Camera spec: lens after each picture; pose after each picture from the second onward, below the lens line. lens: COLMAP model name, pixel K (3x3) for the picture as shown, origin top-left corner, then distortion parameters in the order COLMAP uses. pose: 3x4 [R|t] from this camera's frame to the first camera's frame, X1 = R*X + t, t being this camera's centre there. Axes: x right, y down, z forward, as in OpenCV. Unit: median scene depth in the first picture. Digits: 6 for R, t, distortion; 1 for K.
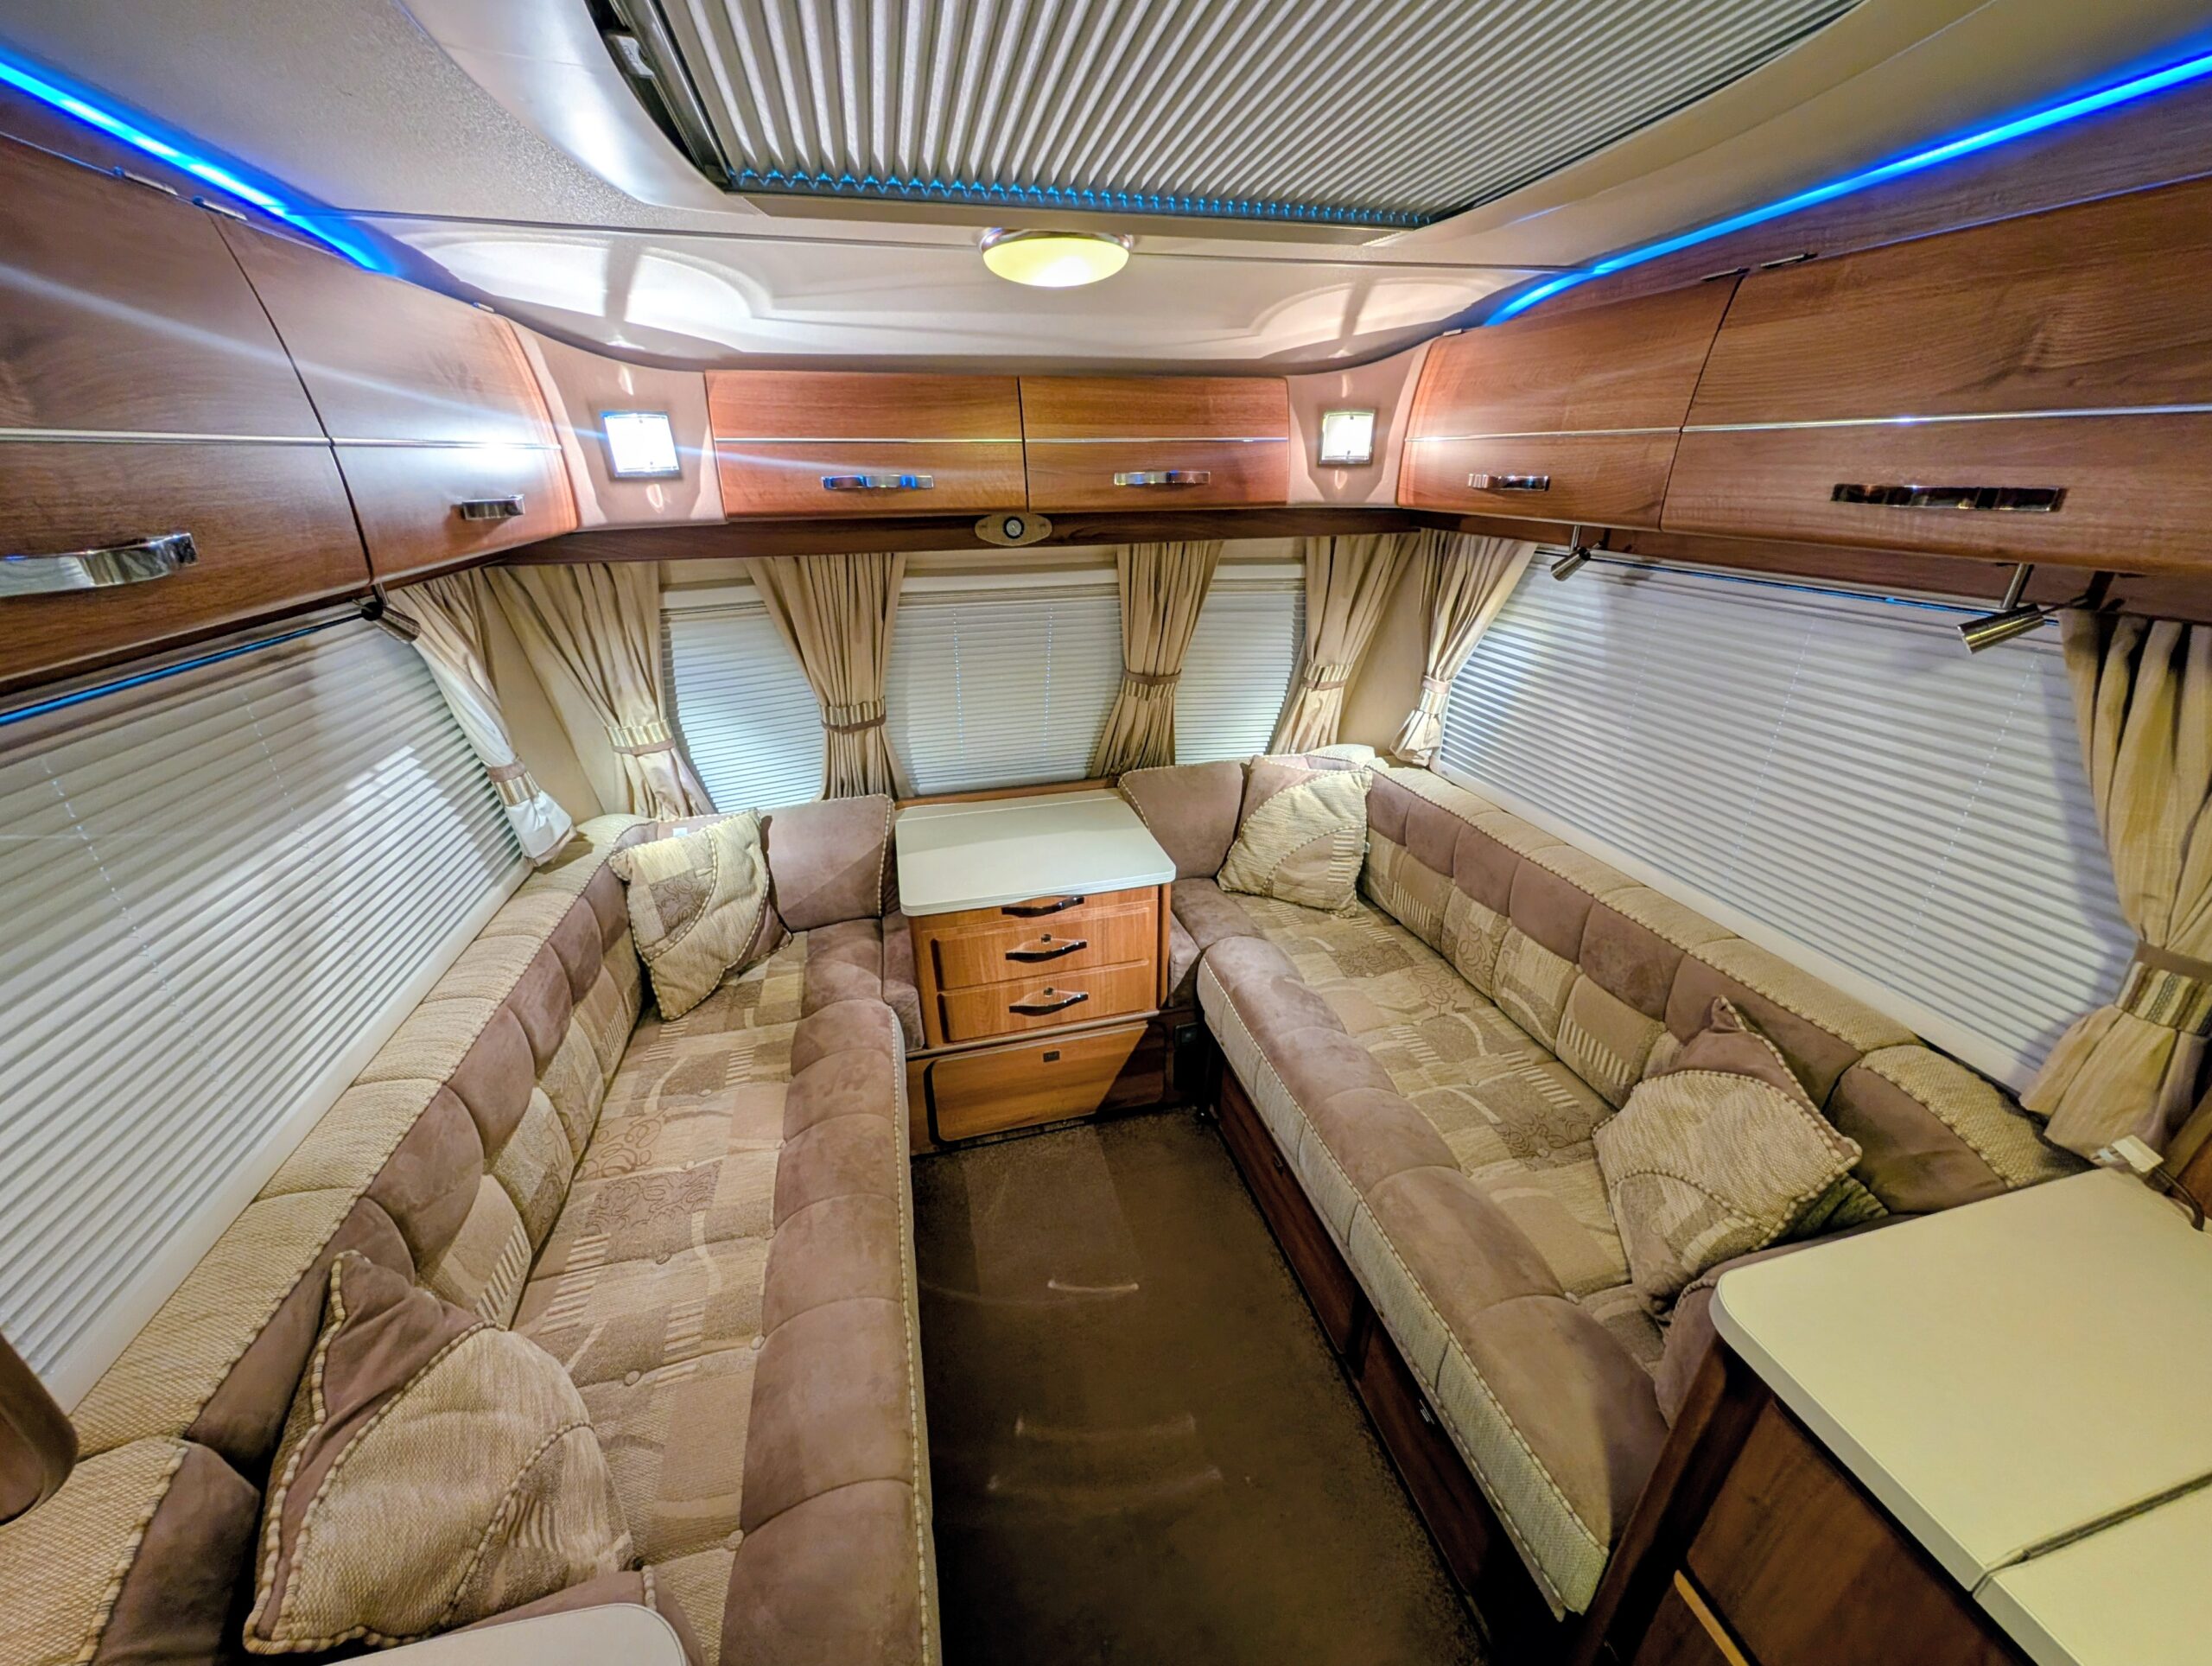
lens RADIAL K [[830.7, 0, 1107.3], [0, 830.7, 833.5], [0, 0, 1]] dist [-0.000846, -0.000078]
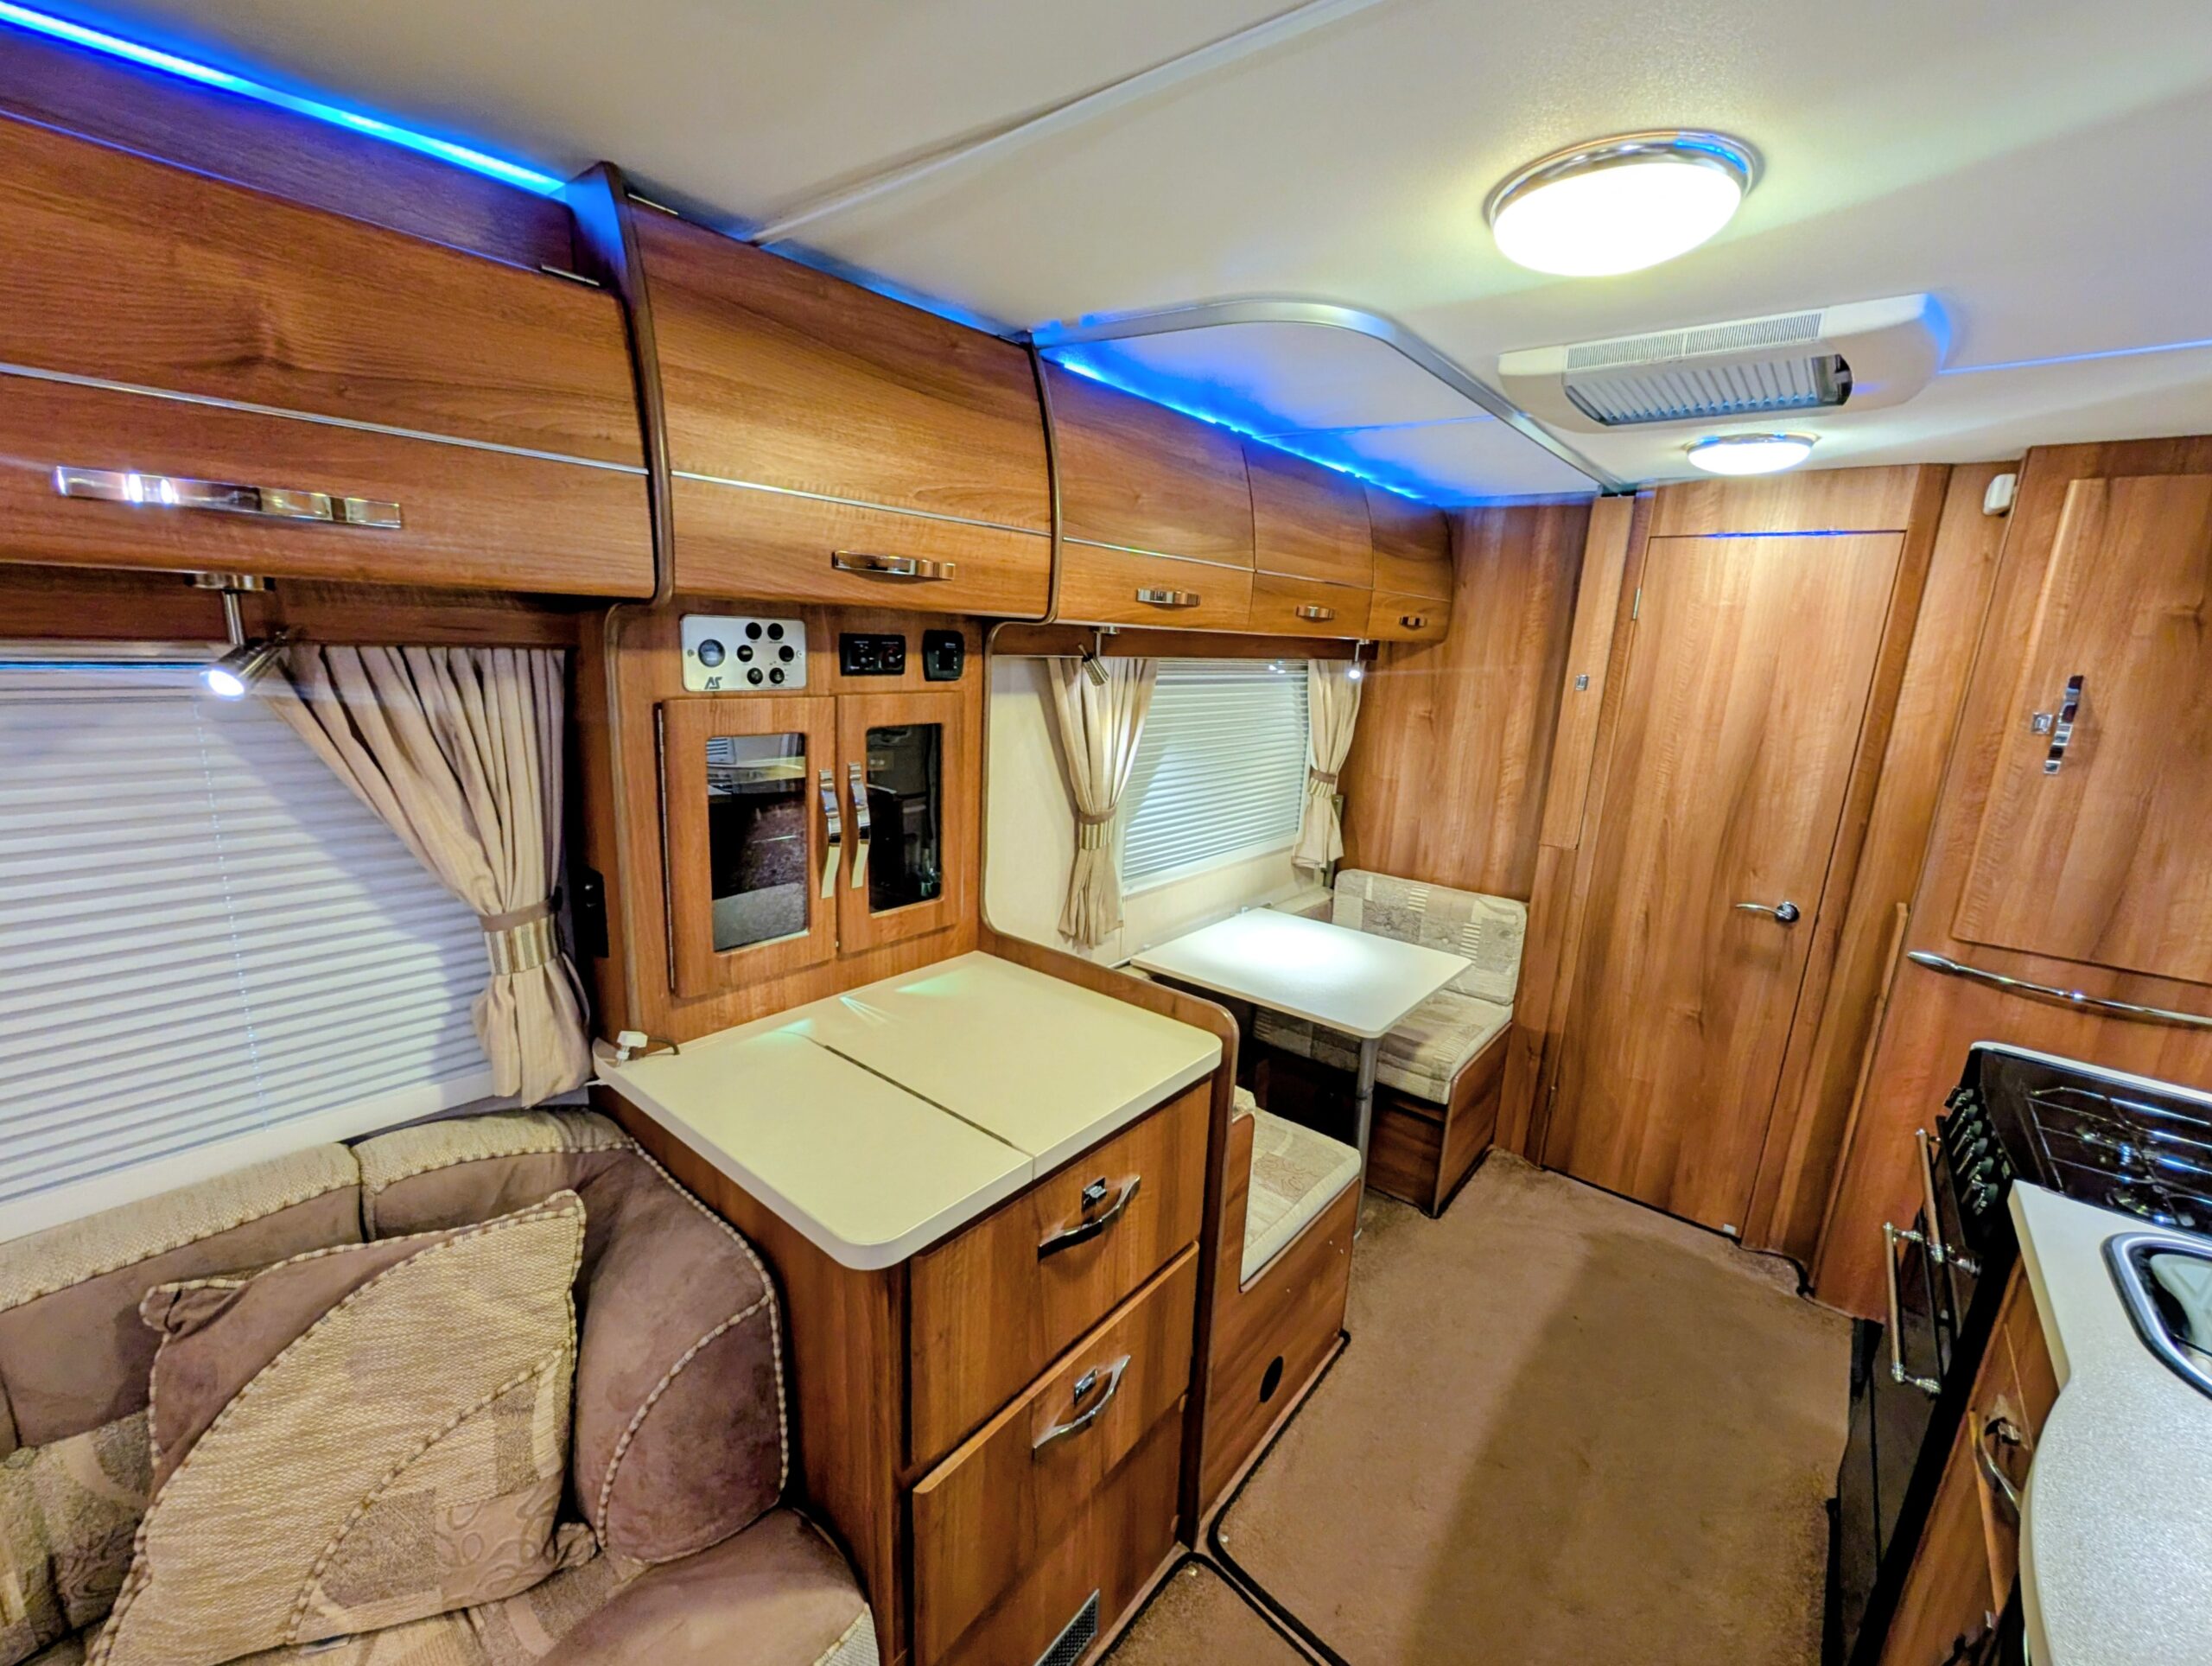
lens RADIAL K [[902.2, 0, 1103.7], [0, 902.2, 837.2], [0, 0, 1]] dist [0.000264, 0.000023]
pose [[-0.586917, -0.194065, 0.786045, -0.096915], [0.296873, 0.851648, 0.431928, -0.120482], [-0.753256, 0.486861, -0.442234, 0.420570]]
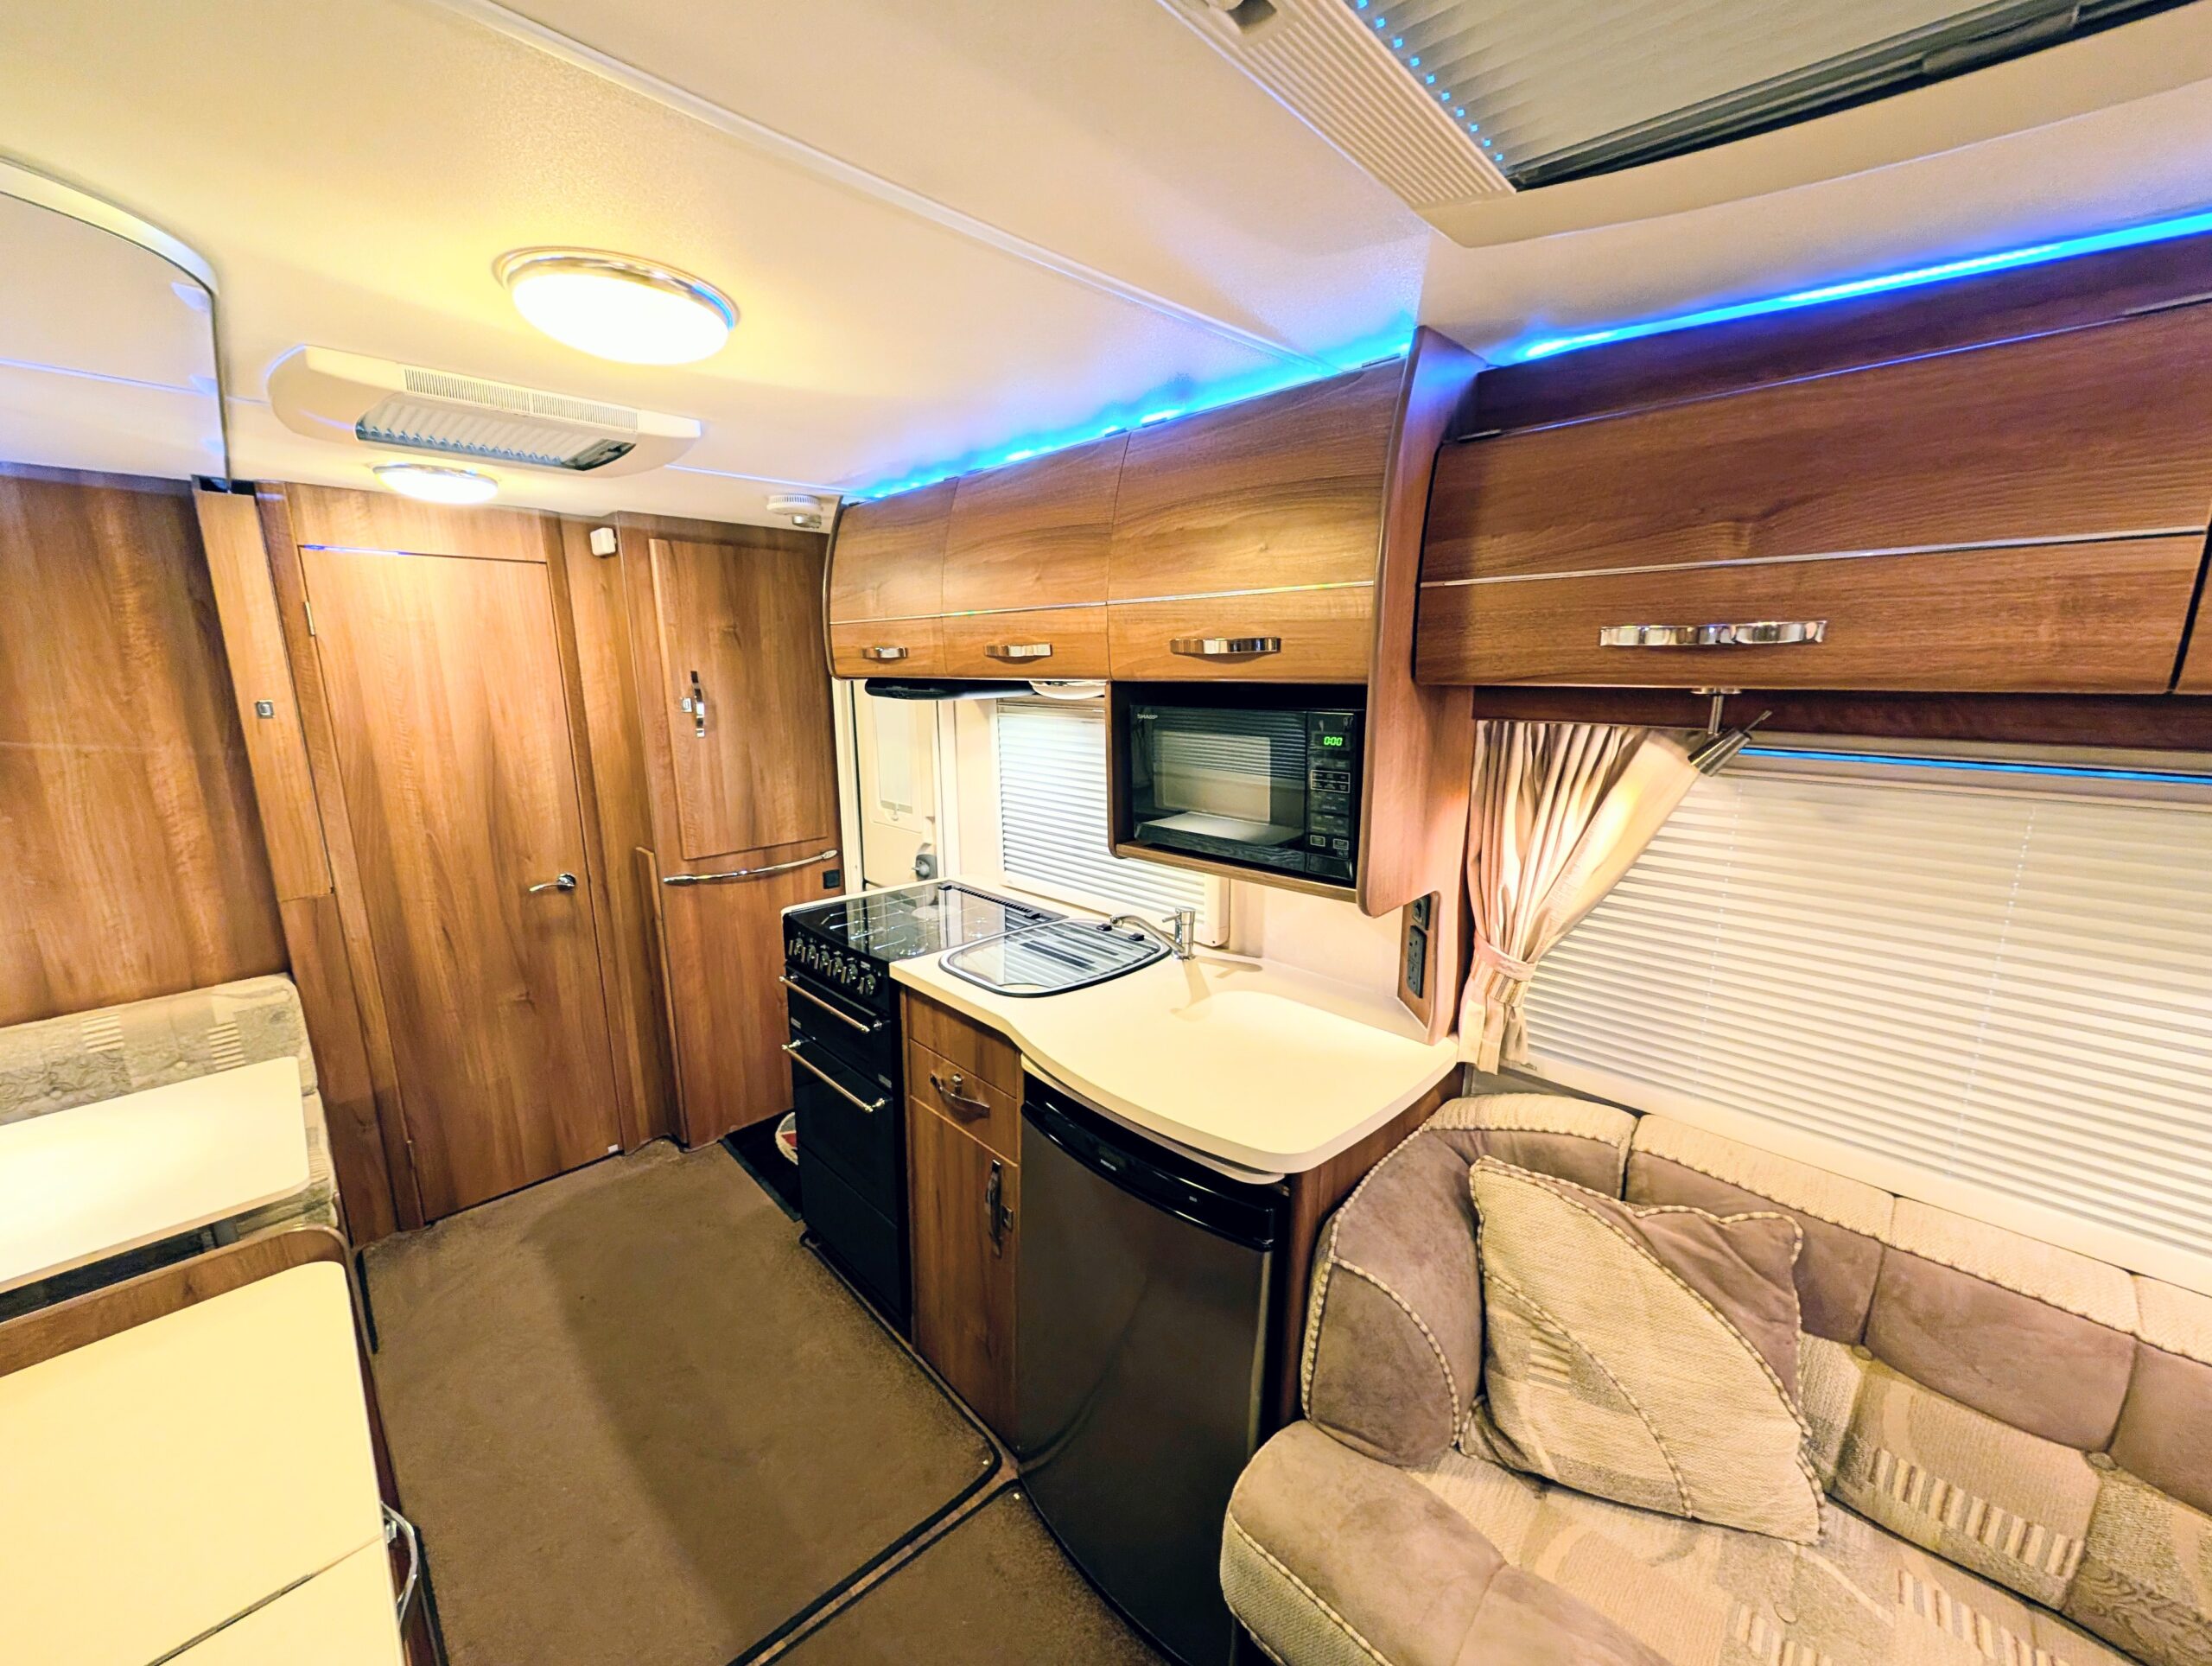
lens RADIAL K [[830.7, 0, 1107.3], [0, 830.7, 833.5], [0, 0, 1]] dist [-0.000846, -0.000078]
pose [[-0.858376, 0.118319, -0.499191, 0.209301], [-0.199767, 0.819152, 0.537664, -0.184423], [0.472530, 0.561240, -0.679504, 0.504224]]
